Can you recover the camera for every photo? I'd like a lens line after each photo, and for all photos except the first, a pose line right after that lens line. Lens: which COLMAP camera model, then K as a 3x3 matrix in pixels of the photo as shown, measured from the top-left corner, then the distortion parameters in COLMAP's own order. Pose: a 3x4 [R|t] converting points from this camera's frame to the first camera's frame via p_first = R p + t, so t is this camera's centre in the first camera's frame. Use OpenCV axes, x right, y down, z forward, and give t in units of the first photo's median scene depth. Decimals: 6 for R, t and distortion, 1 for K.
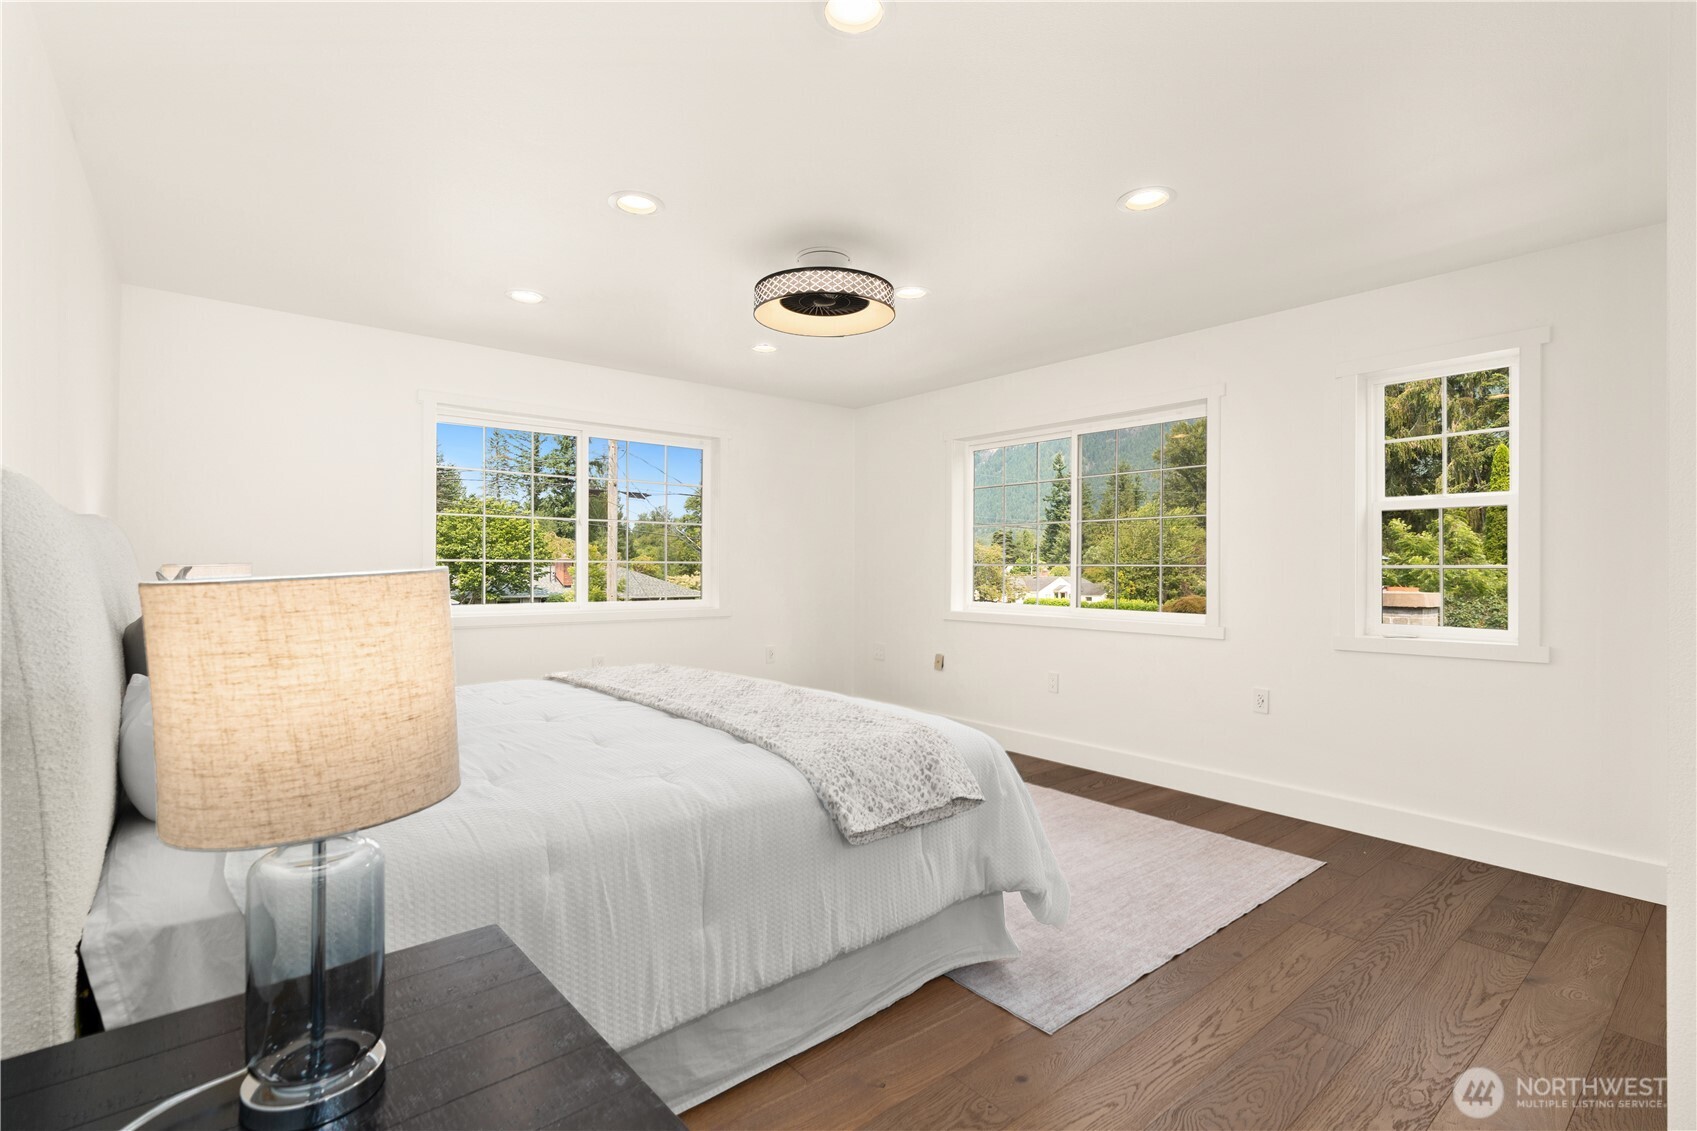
lens RADIAL K [[762.7, 0, 856.6], [0, 762.7, 566.9], [0, 0, 1]] dist [-0.002763, -0.000048]
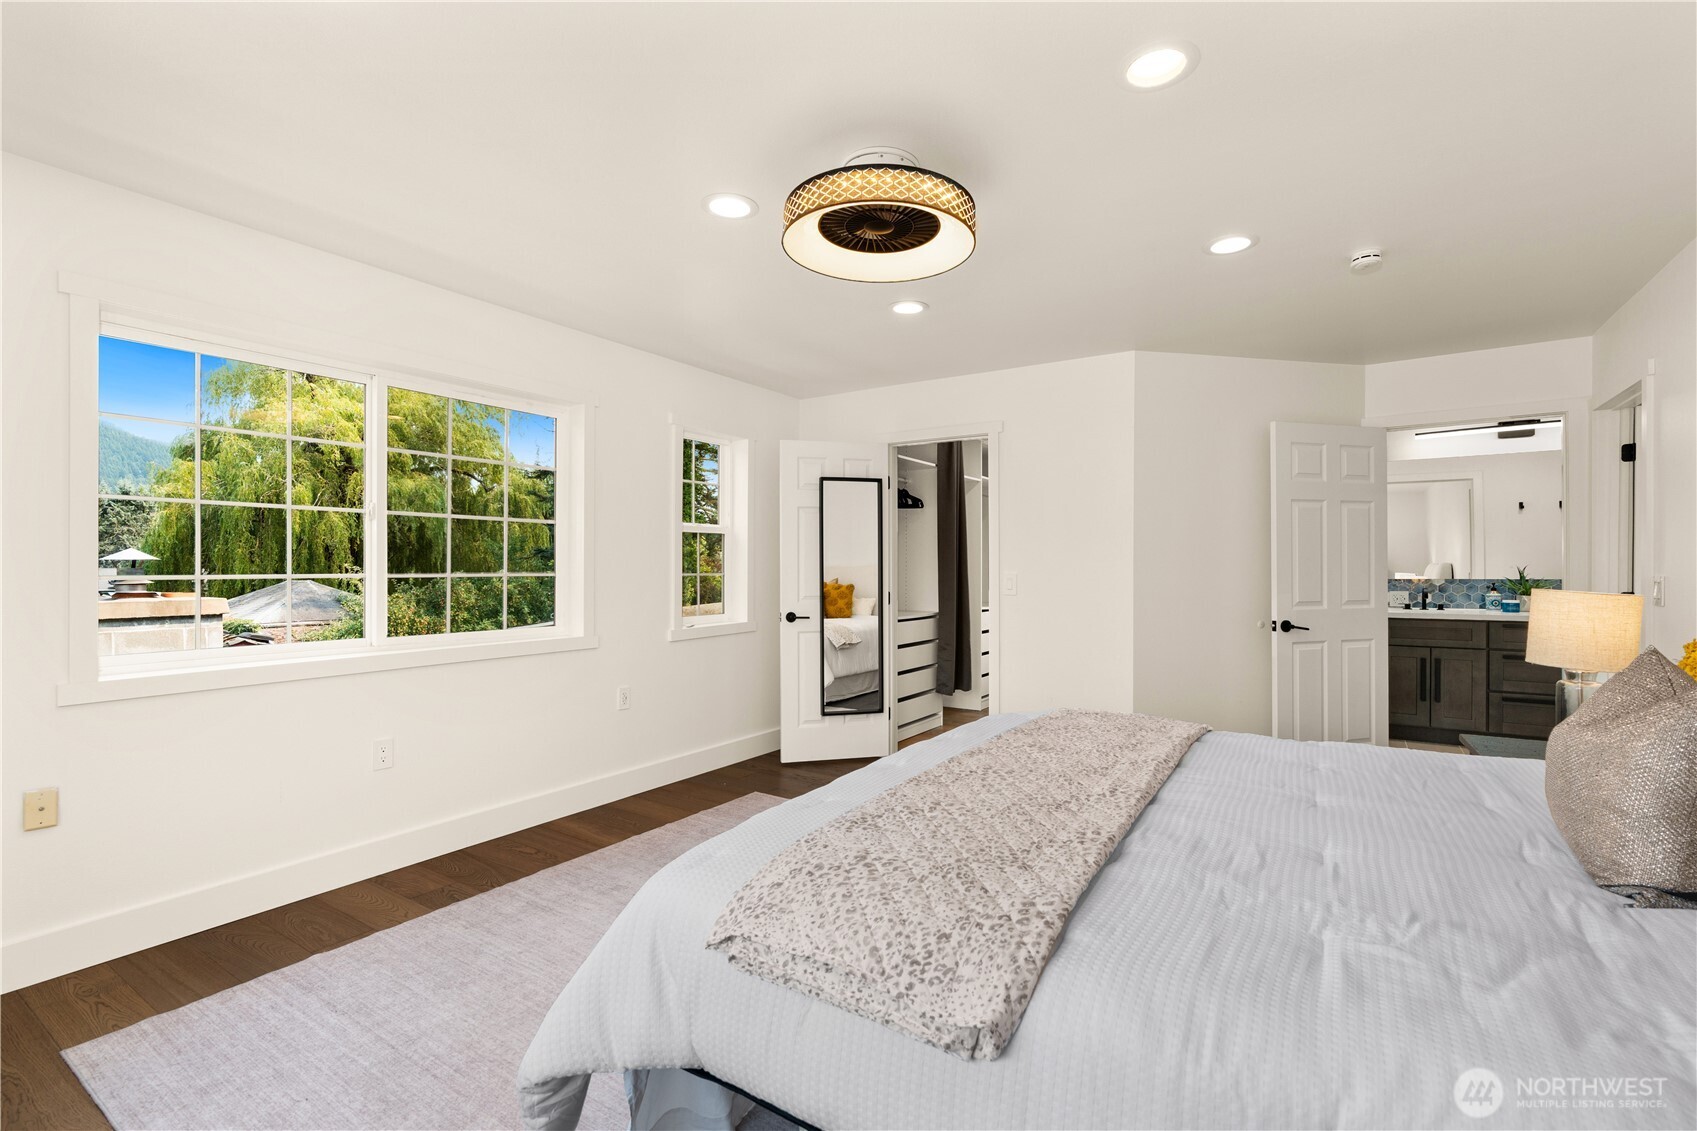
lens RADIAL K [[786.4, 0, 851.2], [0, 786.4, 582.4], [0, 0, 1]] dist [-0.001578, -0.000171]
pose [[-0.303526, -0.018243, 0.952649, -0.629068], [-0.002170, 0.999827, 0.018455, -0.002604], [-0.952821, 0.003535, -0.303513, 1.071990]]
